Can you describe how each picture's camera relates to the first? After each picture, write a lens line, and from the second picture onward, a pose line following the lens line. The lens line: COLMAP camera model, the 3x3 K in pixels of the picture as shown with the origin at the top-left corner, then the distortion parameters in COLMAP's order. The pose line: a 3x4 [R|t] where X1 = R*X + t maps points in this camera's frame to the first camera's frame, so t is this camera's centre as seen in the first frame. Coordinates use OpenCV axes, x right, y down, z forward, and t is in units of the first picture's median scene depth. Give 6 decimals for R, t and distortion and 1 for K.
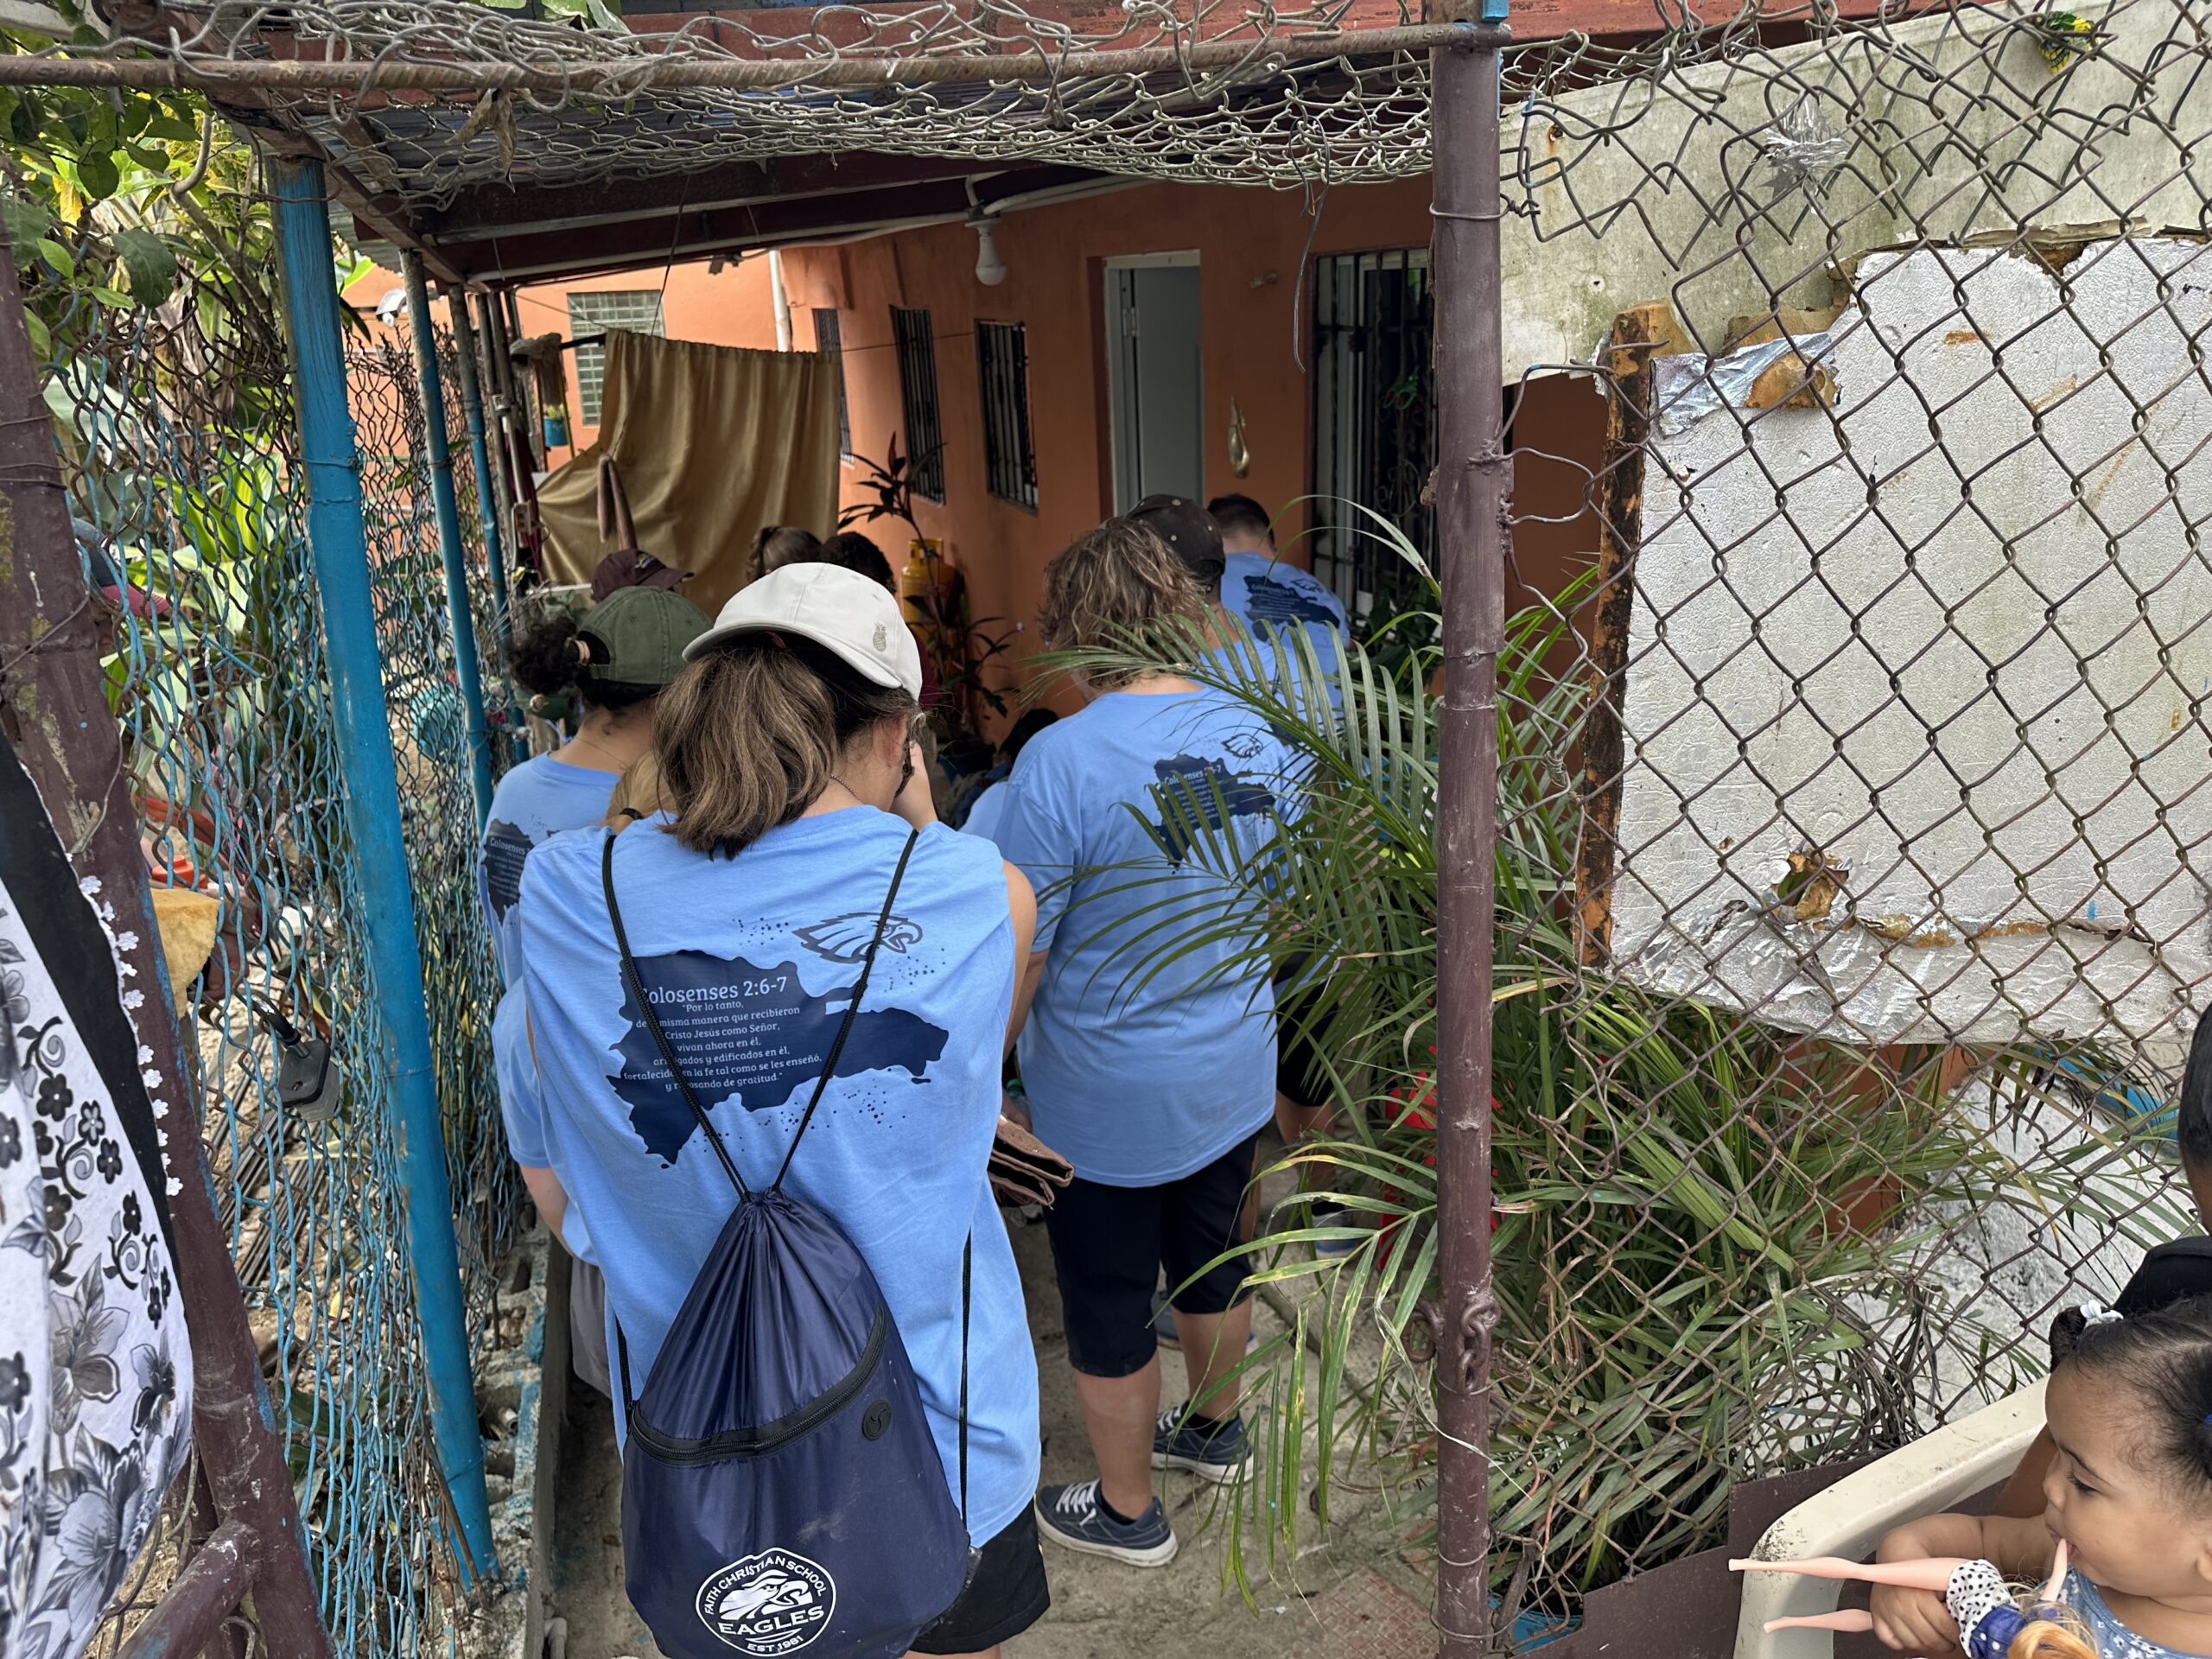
lens RADIAL K [[1522.7, 0, 1089.4], [0, 1522.7, 861.0], [0, 0, 1]] dist [0.051837, -0.018472]
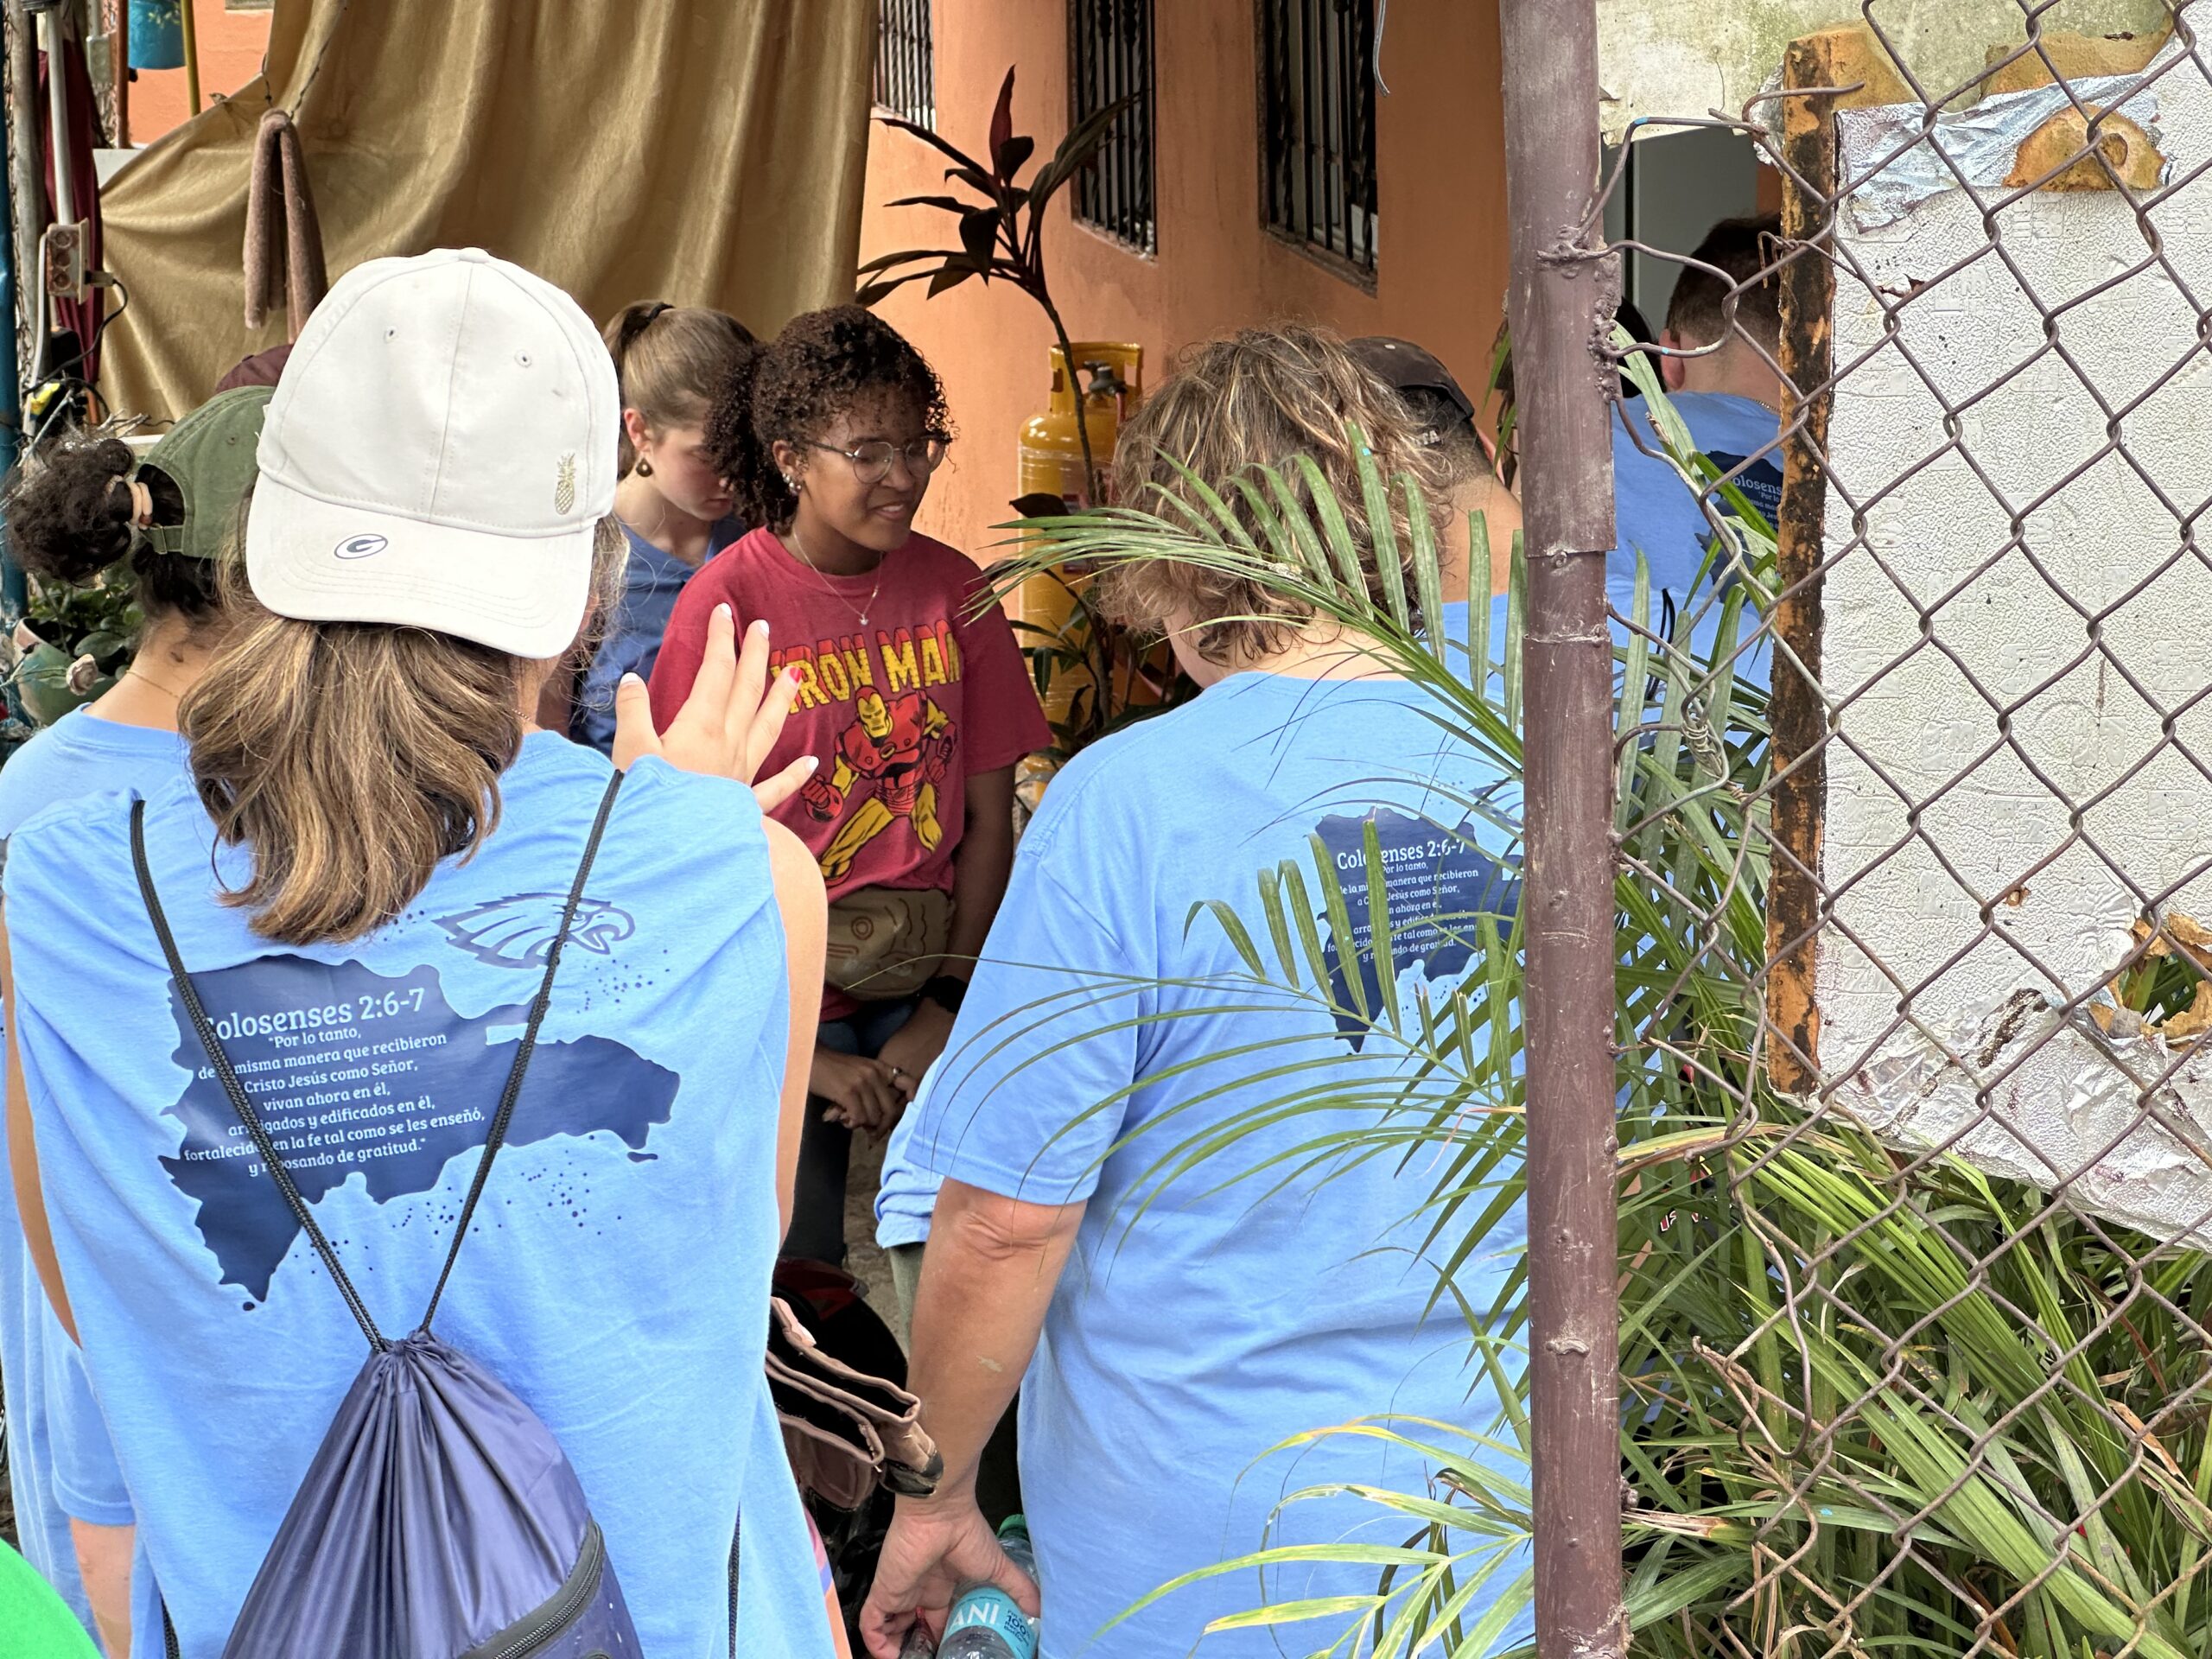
lens RADIAL K [[4943.0, 0, 1107.5], [0, 4943.0, 828.4], [0, 0, 1]] dist [0.057734, 0.000000]
pose [[0.990703, 0.040623, -0.129835, 0.314021], [-0.054650, 0.992824, -0.106367, 0.186520], [0.124582, 0.112473, 0.985814, -0.939861]]
